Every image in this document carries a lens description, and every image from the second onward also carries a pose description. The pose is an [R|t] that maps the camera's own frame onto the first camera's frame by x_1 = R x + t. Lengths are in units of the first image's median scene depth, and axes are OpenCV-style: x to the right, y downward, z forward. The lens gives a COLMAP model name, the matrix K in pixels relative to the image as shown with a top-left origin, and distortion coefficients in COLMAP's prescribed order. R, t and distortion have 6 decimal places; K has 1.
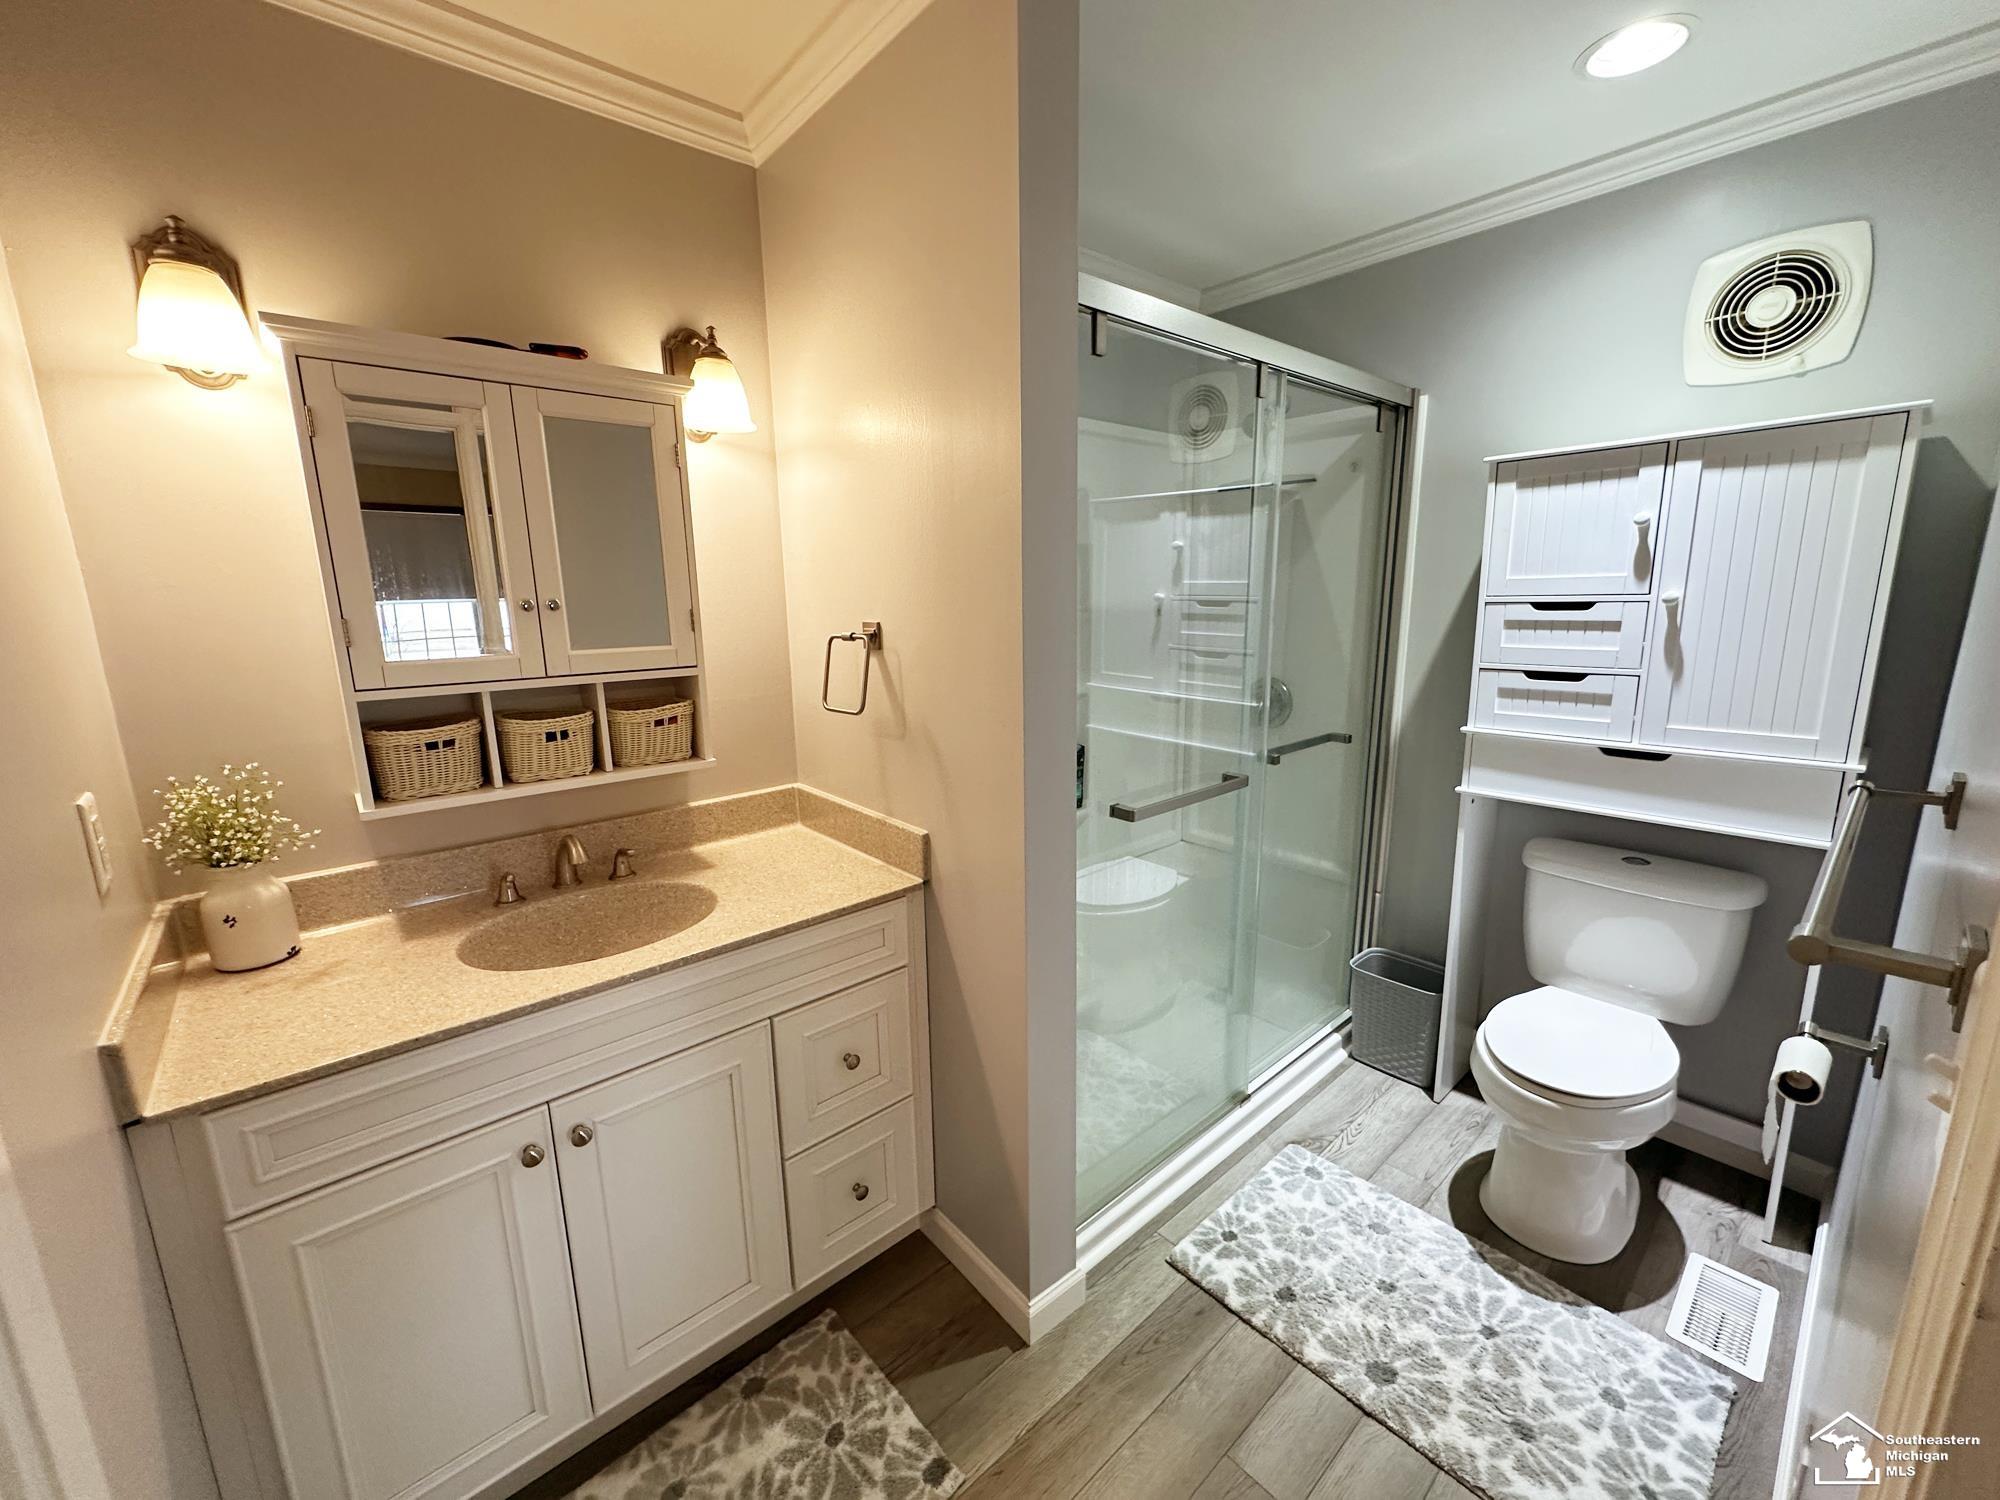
lens RADIAL K [[795.0, 0, 1001.3], [0, 795.0, 748.9], [0, 0, 1]] dist [0.001443, -0.000601]
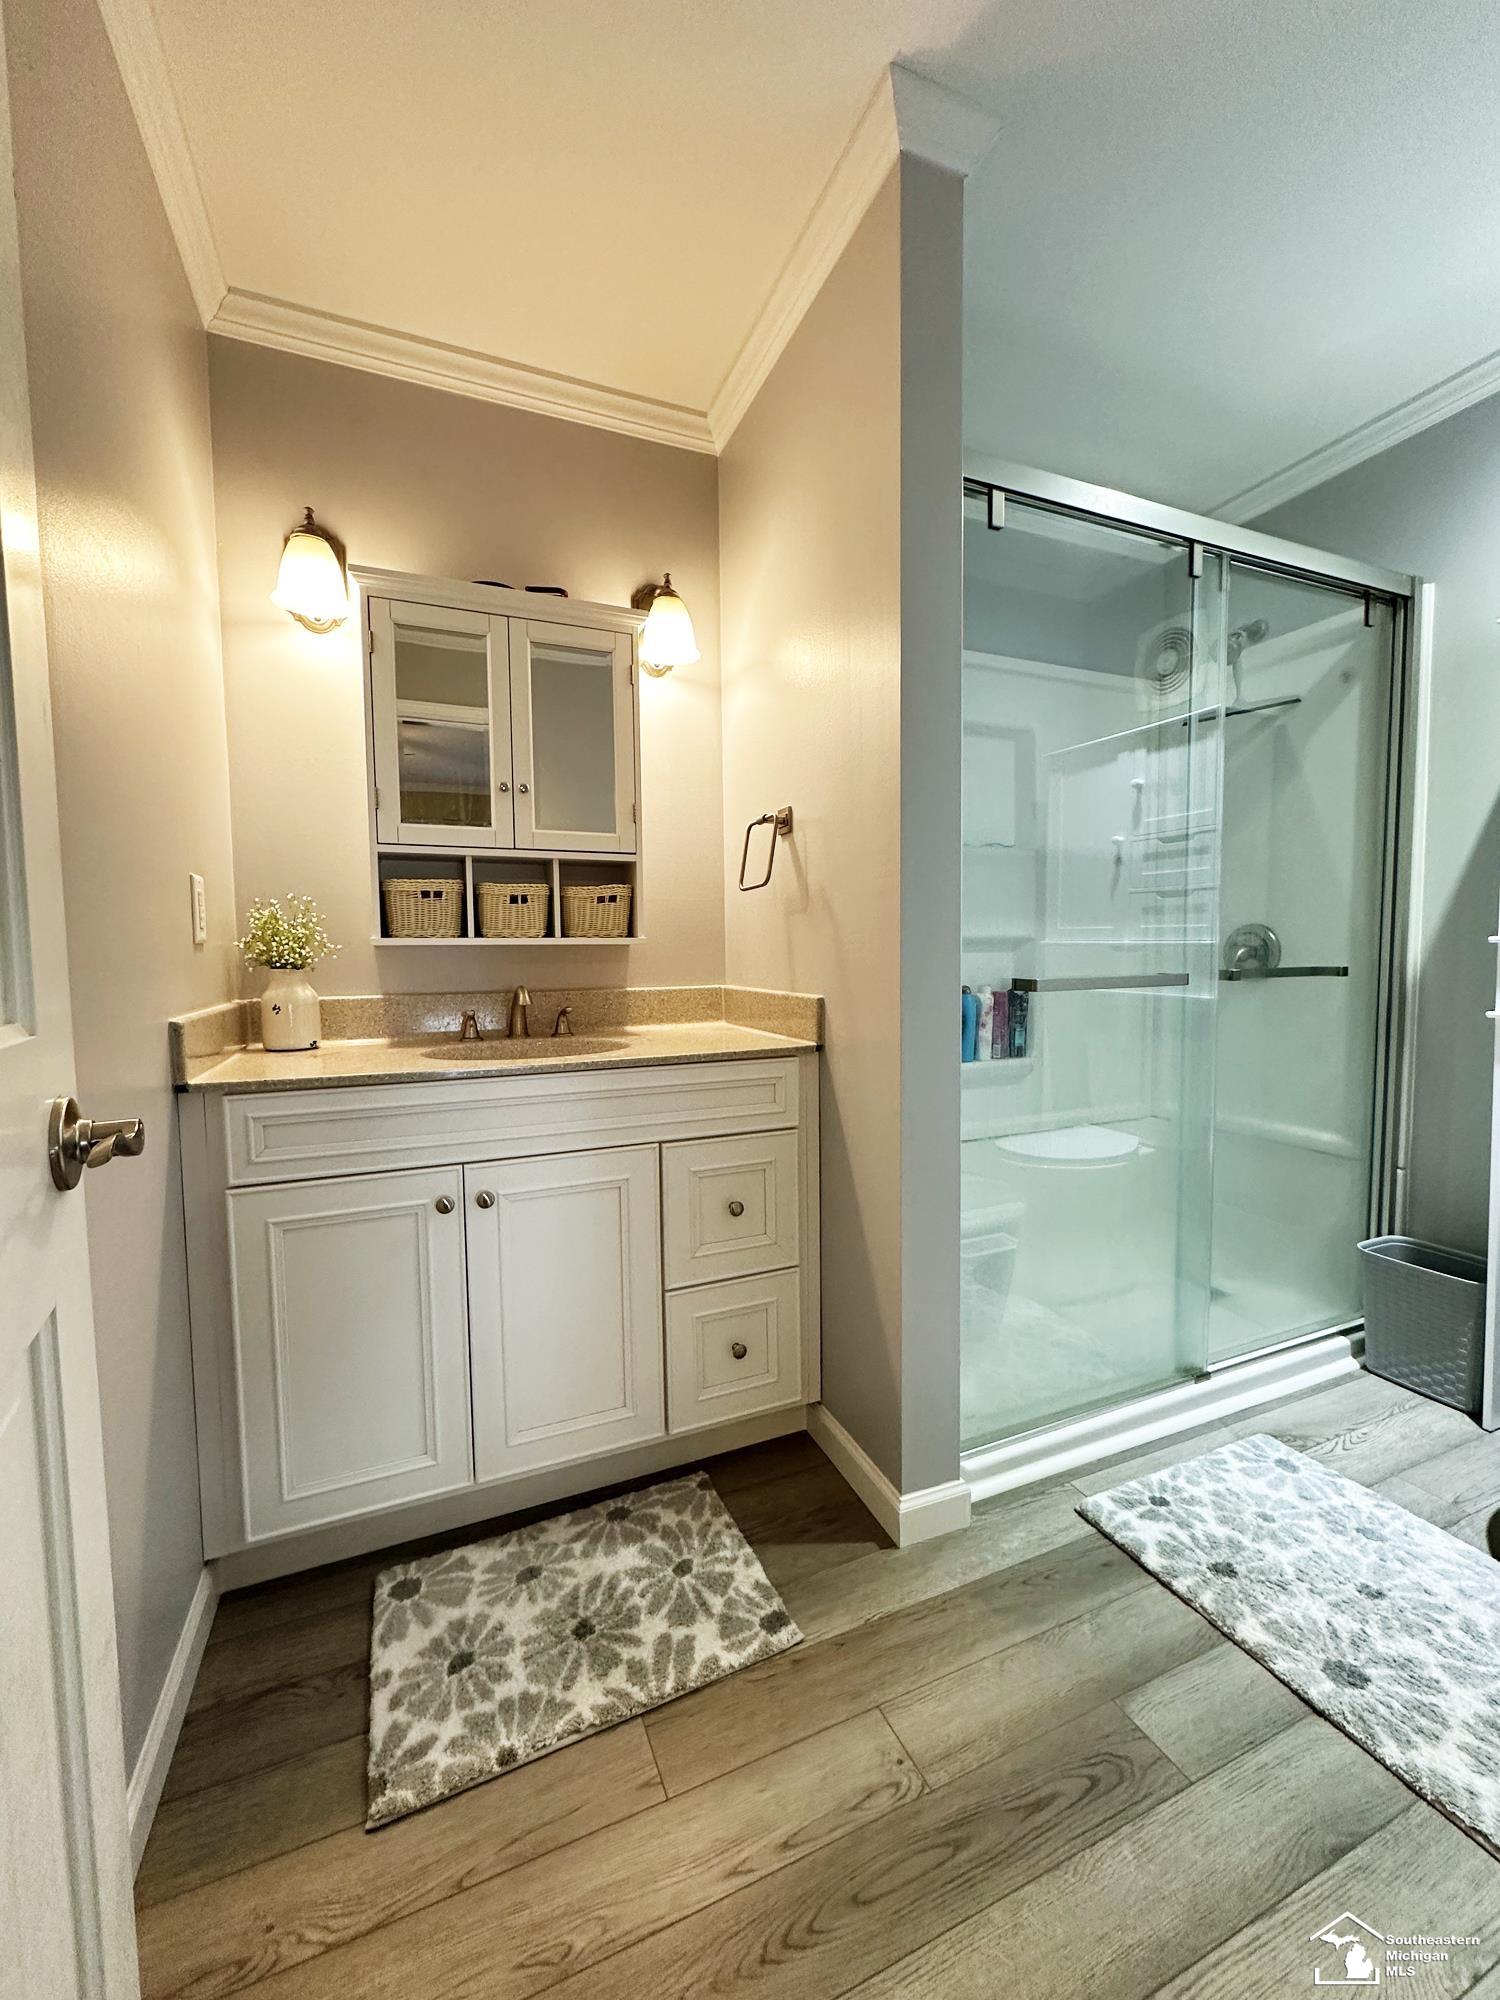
lens RADIAL K [[795.0, 0, 750.6], [0, 795.0, 999.1], [0, 0, 1]] dist [0.001443, -0.000601]
pose [[0.950897, 0.022634, -0.308680, 0.137232], [-0.063561, 0.990346, -0.123184, 0.241440], [0.302912, 0.136755, 0.943156, -0.001486]]
